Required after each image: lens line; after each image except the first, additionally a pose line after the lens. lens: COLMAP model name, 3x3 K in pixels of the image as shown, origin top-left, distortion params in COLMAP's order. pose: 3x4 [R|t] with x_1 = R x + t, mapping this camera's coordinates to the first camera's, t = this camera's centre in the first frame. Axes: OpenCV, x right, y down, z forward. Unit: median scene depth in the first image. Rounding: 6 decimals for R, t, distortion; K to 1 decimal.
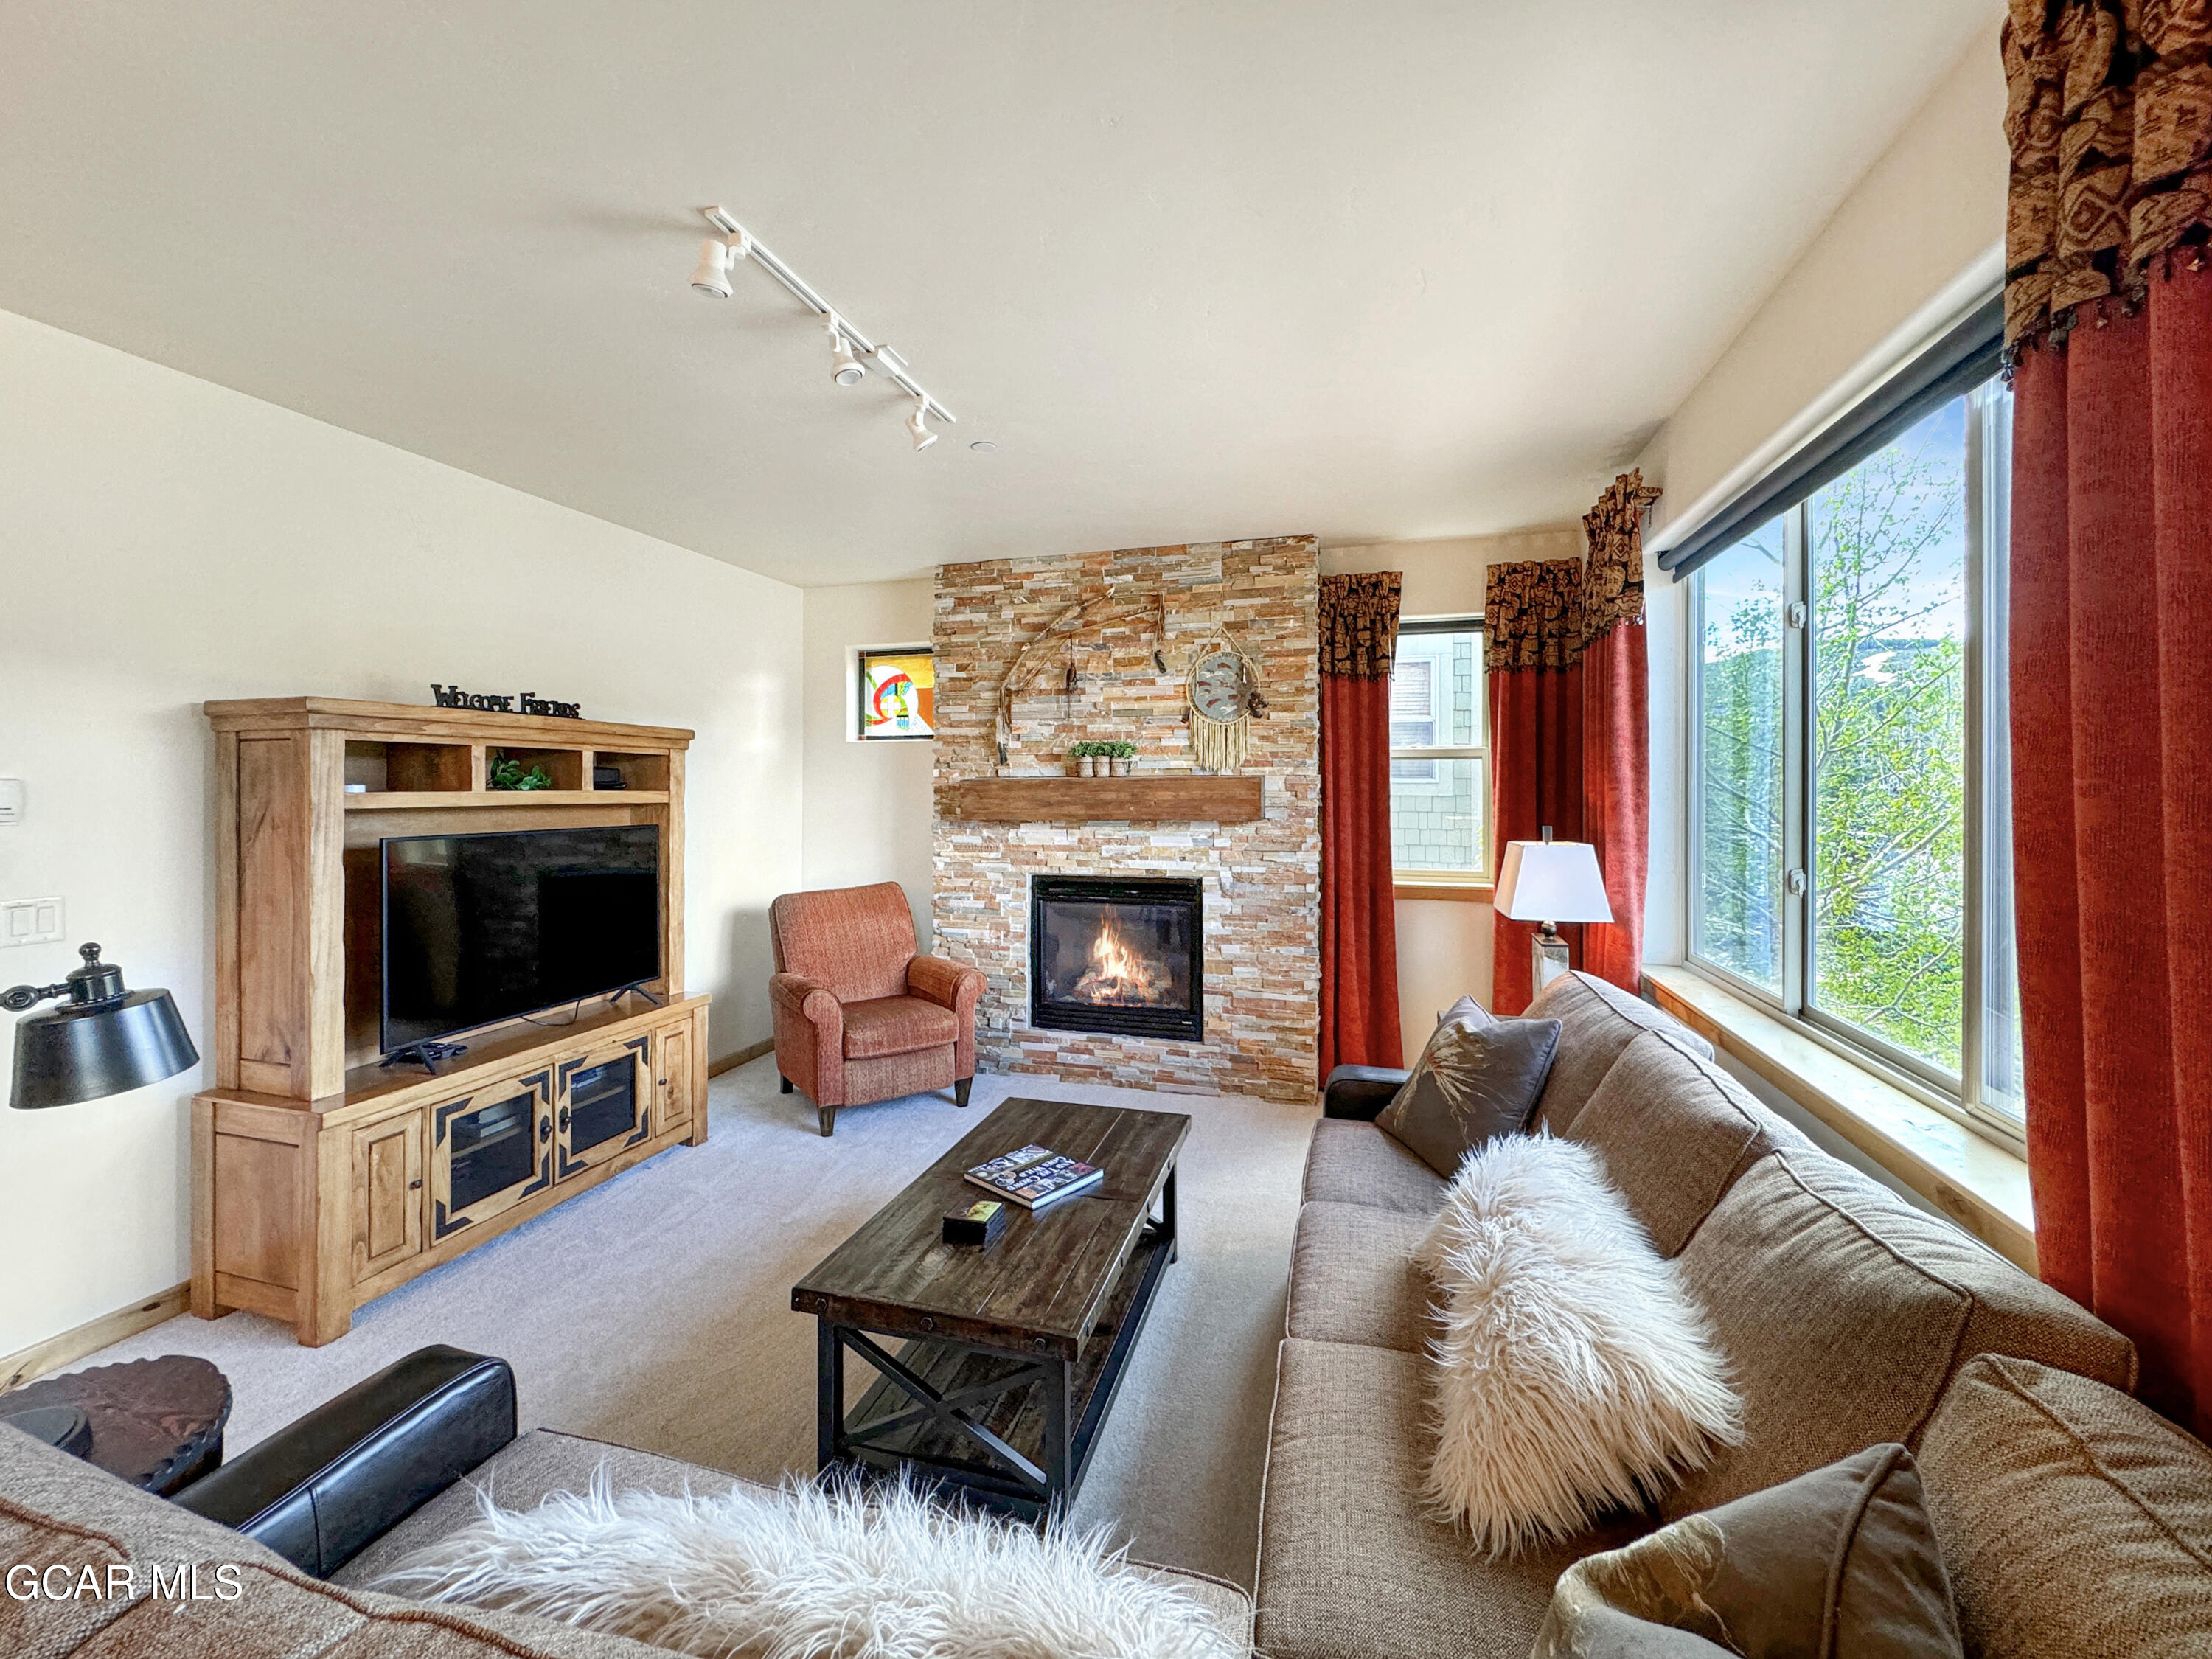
lens RADIAL K [[901.8, 0, 1098.2], [0, 901.8, 786.0], [0, 0, 1]] dist [-0.000241, 0.000023]
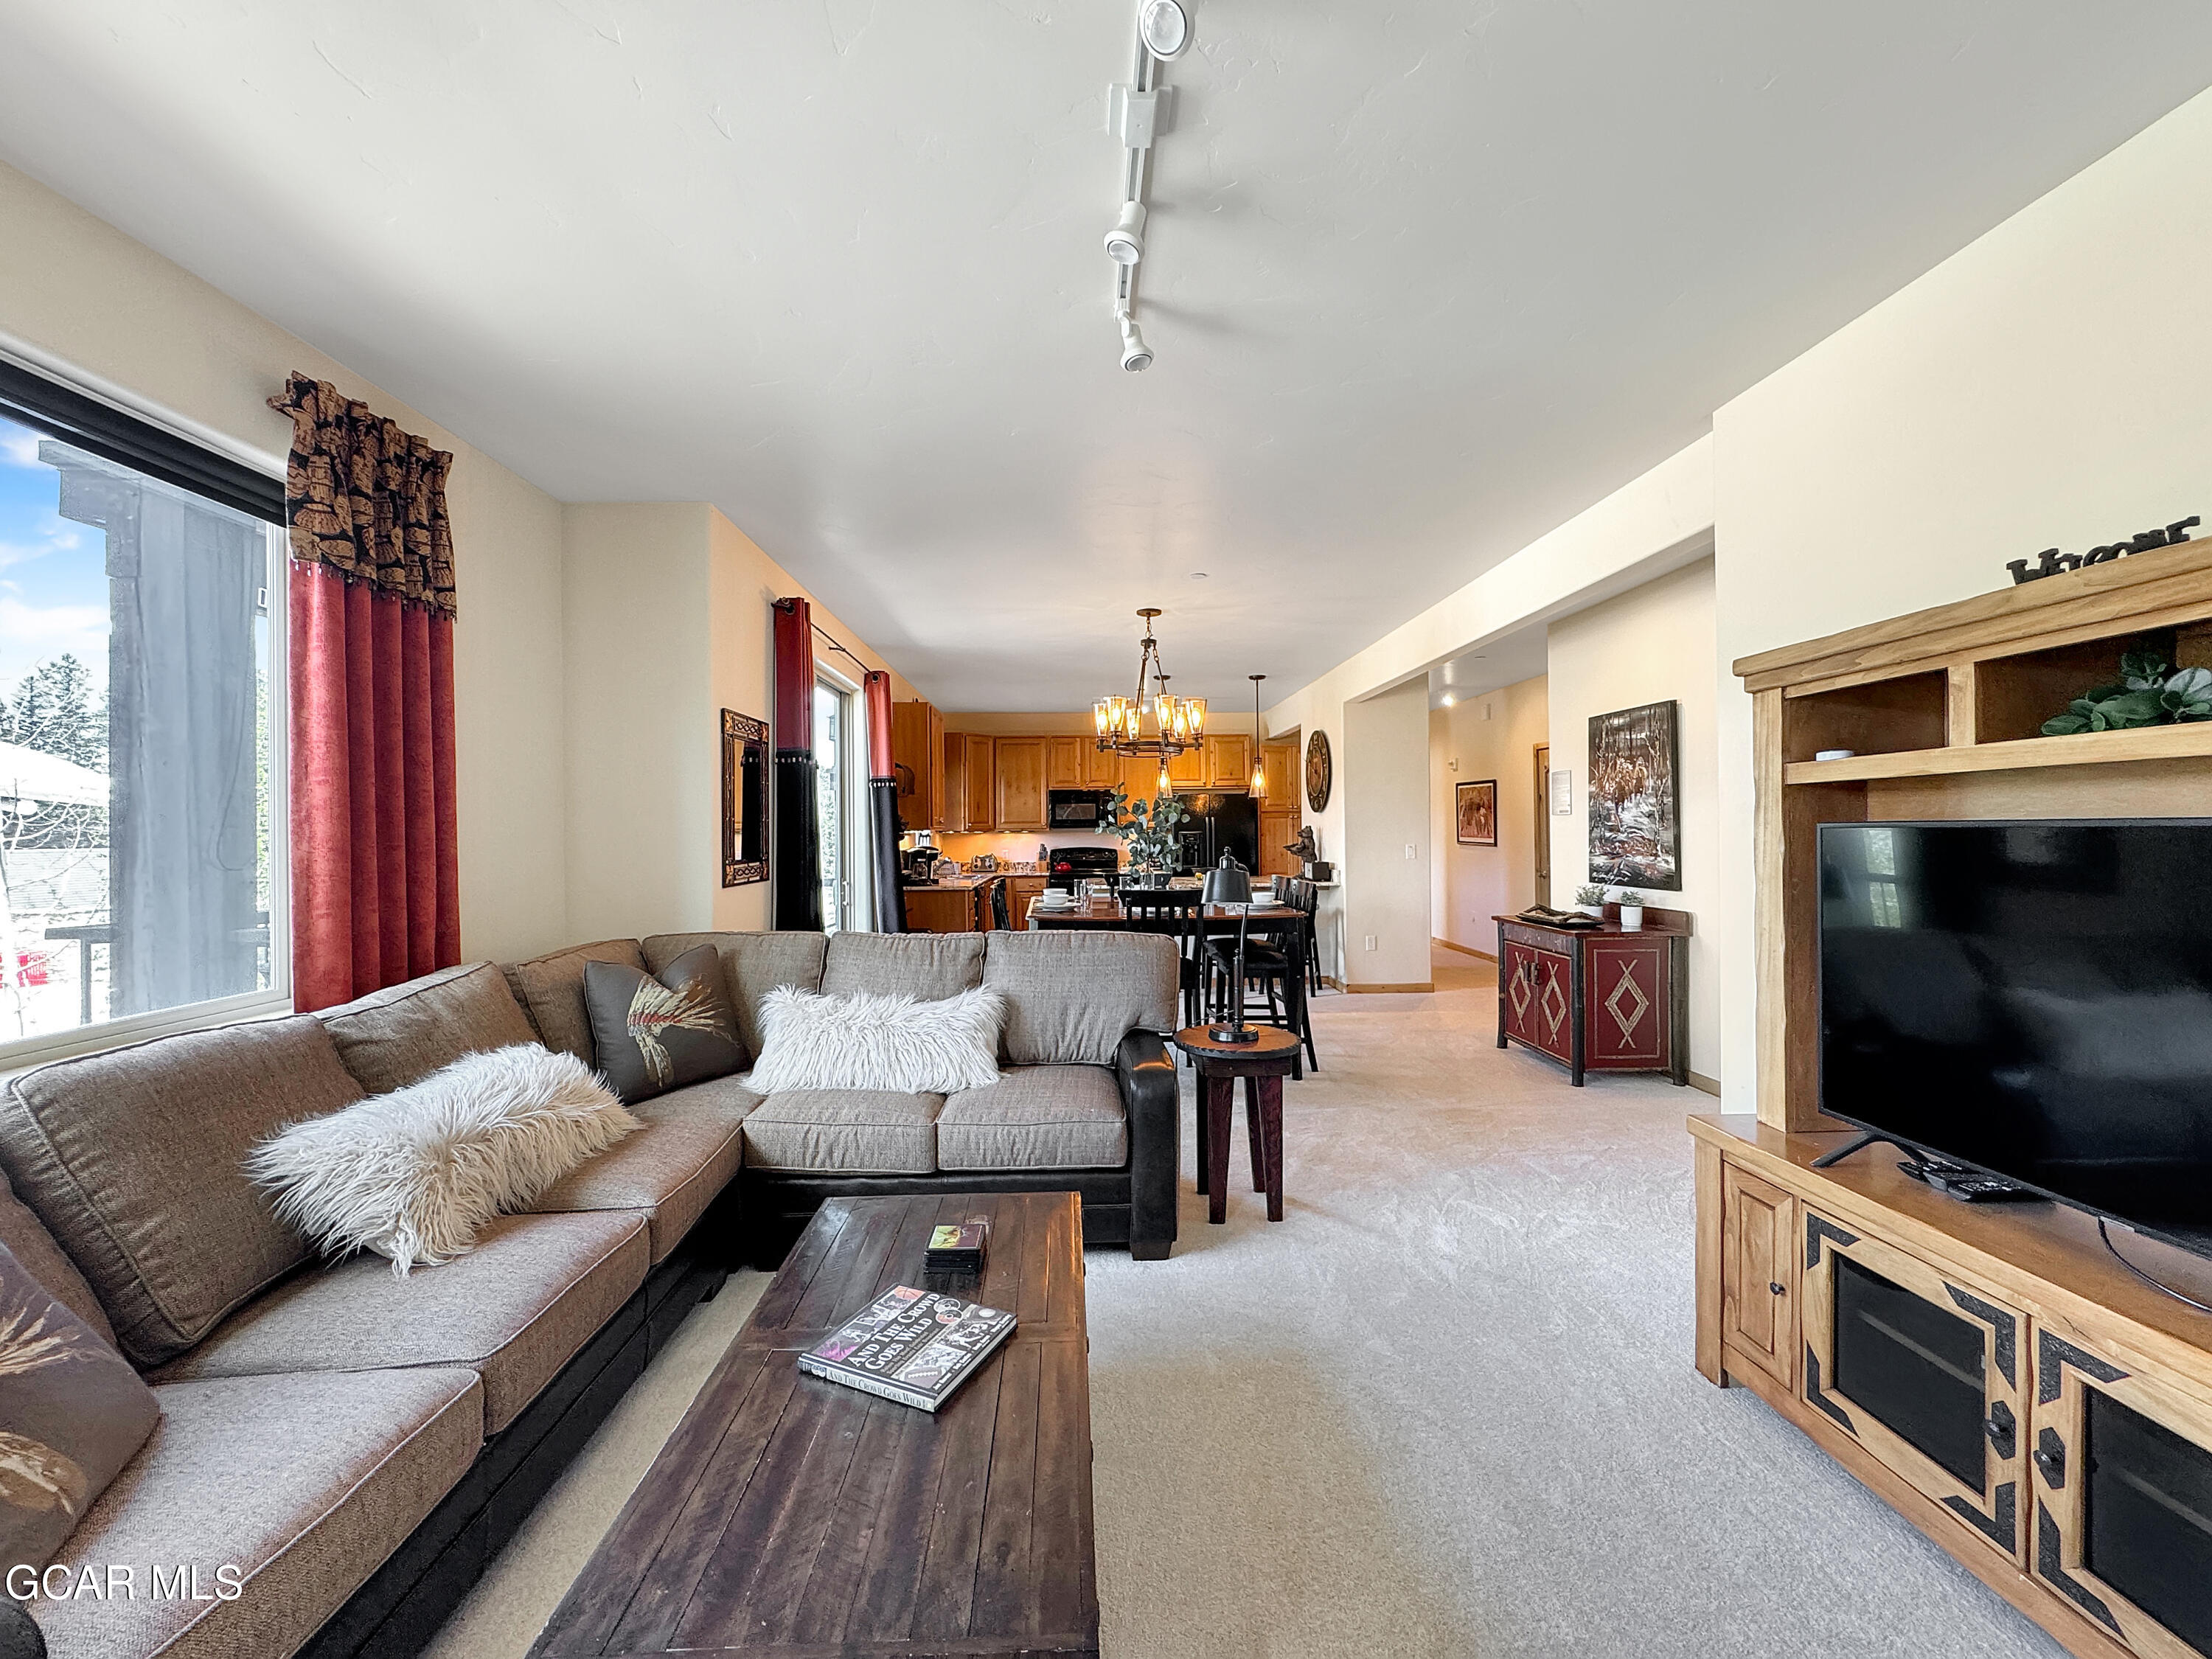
lens RADIAL K [[892.7, 0, 1106.0], [0, 892.7, 829.5], [0, 0, 1]] dist [-0.000013, -0.000400]
pose [[-0.949099, 0.008393, -0.314866, -0.002232], [0.010791, 0.999925, -0.005872, 0.037103], [0.314793, -0.008971, -0.949118, 0.909846]]
